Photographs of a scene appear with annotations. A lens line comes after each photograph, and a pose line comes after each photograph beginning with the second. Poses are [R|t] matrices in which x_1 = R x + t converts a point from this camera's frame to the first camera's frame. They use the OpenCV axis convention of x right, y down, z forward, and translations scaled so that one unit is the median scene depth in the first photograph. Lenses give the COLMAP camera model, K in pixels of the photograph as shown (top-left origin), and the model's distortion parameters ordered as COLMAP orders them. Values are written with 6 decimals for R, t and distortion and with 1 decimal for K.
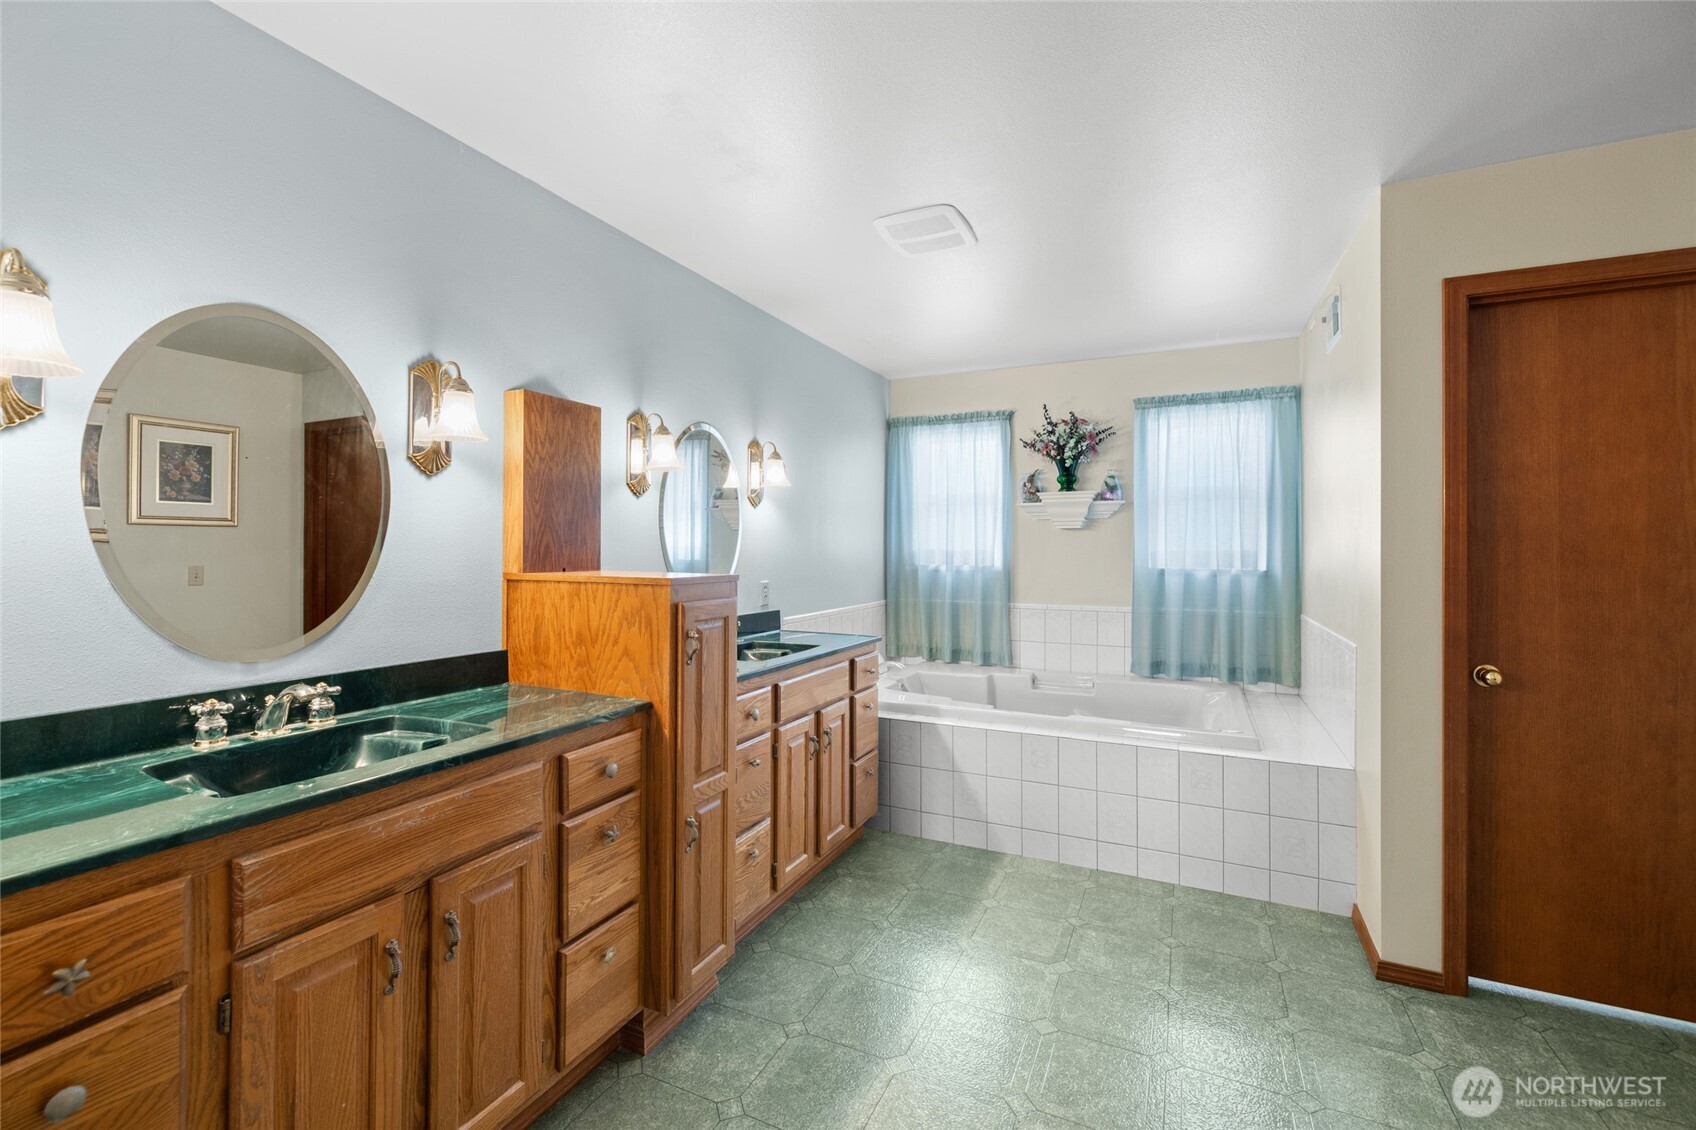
lens RADIAL K [[715.5, 0, 880.0], [0, 715.5, 554.8], [0, 0, 1]] dist [0.000035, 0.000011]
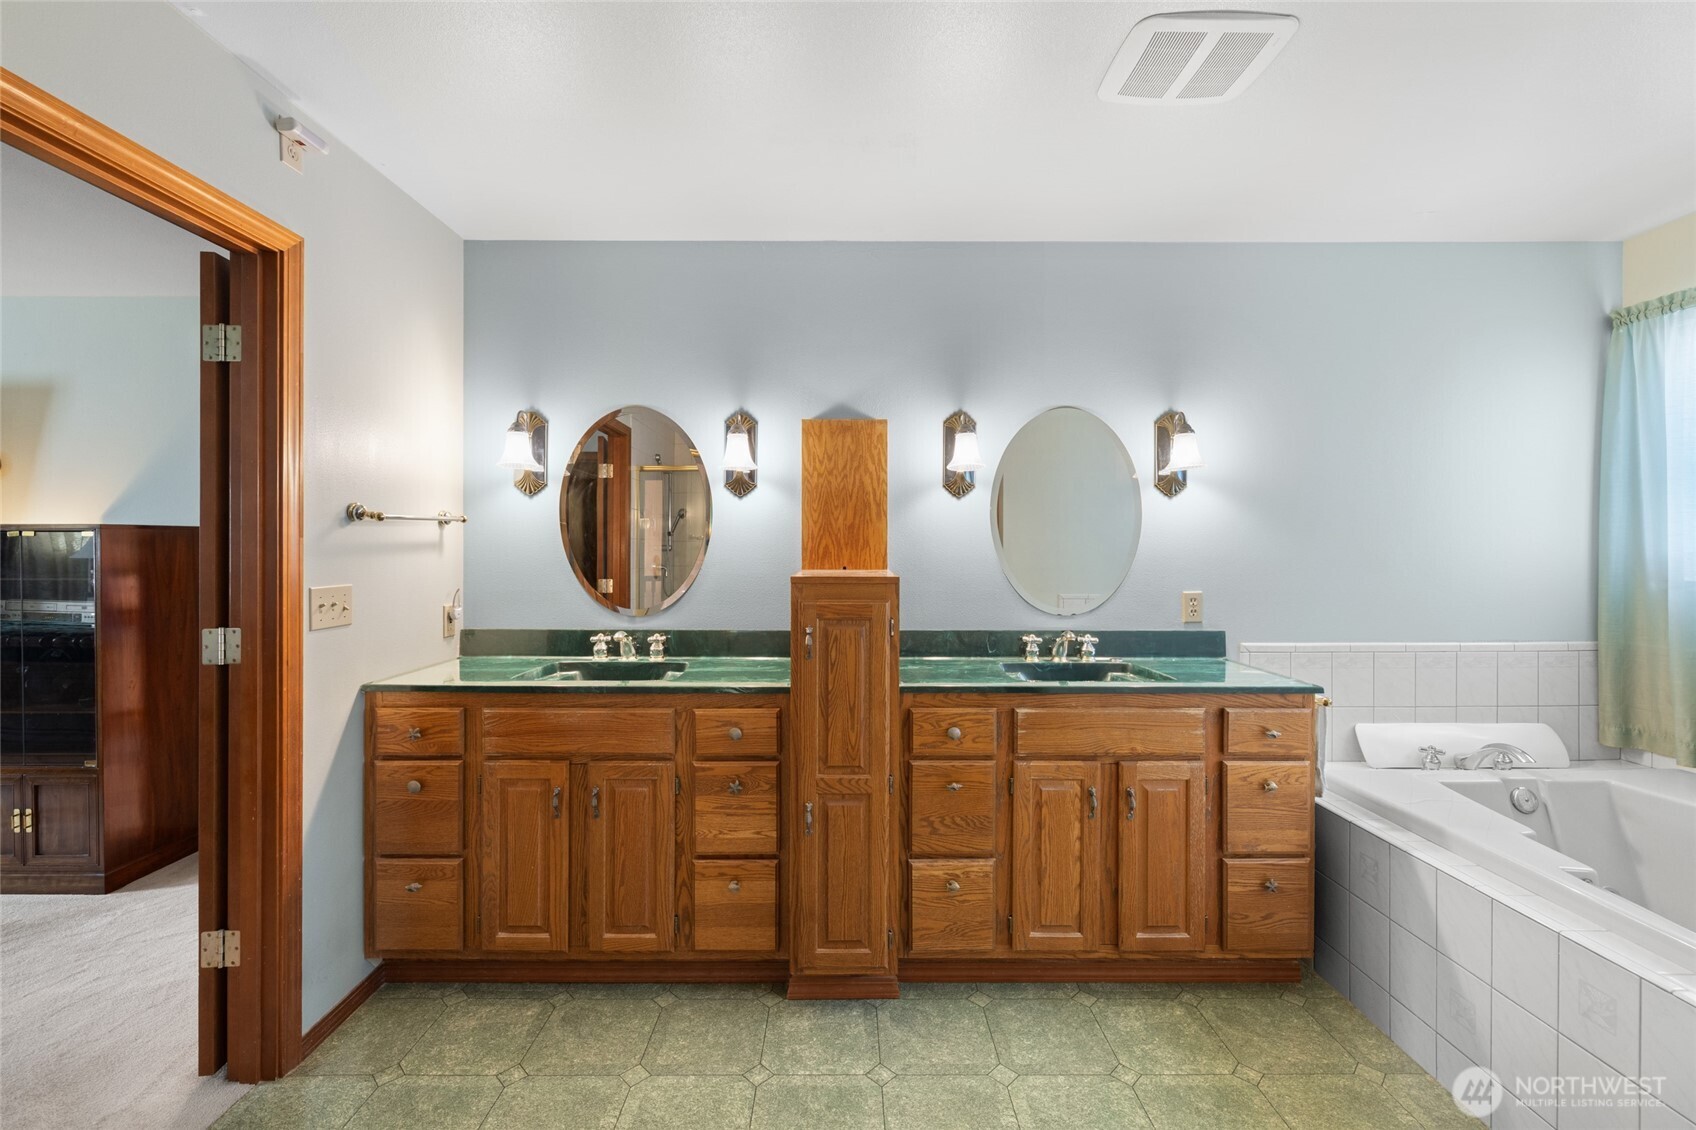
lens RADIAL K [[740.5, 0, 835.6], [0, 740.5, 555.4], [0, 0, 1]] dist [-0.000658, 0.000351]
pose [[0.408208, 0.008647, -0.912848, 0.667968], [-0.007182, 0.999955, 0.006261, -0.006781], [0.912861, 0.004001, 0.408251, 0.518807]]
